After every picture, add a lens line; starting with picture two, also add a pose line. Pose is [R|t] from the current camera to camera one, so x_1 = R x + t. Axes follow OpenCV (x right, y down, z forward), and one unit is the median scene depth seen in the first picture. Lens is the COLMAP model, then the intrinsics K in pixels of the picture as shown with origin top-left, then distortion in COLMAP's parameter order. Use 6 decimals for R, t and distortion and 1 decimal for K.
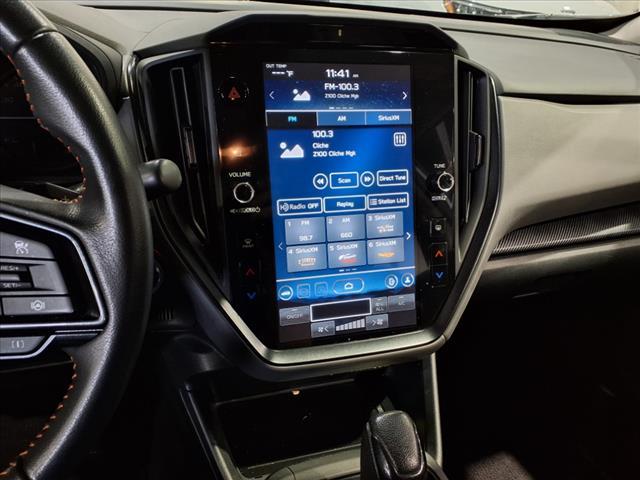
lens RADIAL K [[510.2, 0, 327.0], [0, 510.2, 242.2], [0, 0, 1]] dist [-0.033854, 0.024493]
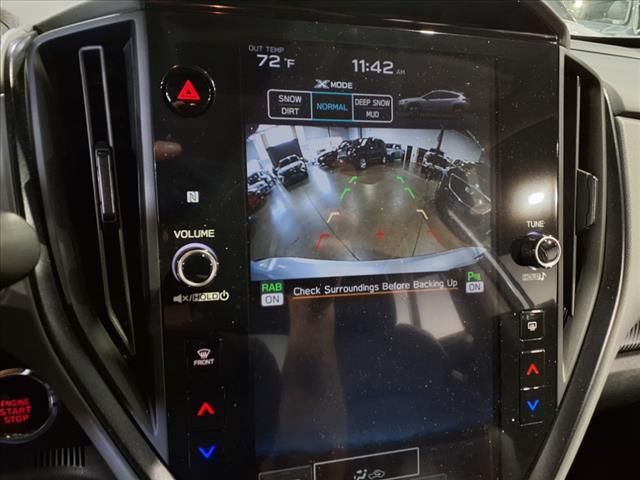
lens RADIAL K [[510.2, 0, 320.0], [0, 510.2, 239.1], [0, 0, 1]] dist [-0.033854, 0.024493]
pose [[0.998375, 0.024786, -0.051318, -0.002843], [-0.029308, 0.995571, -0.089331, -0.080680], [0.048876, 0.090690, 0.994679, 0.445278]]
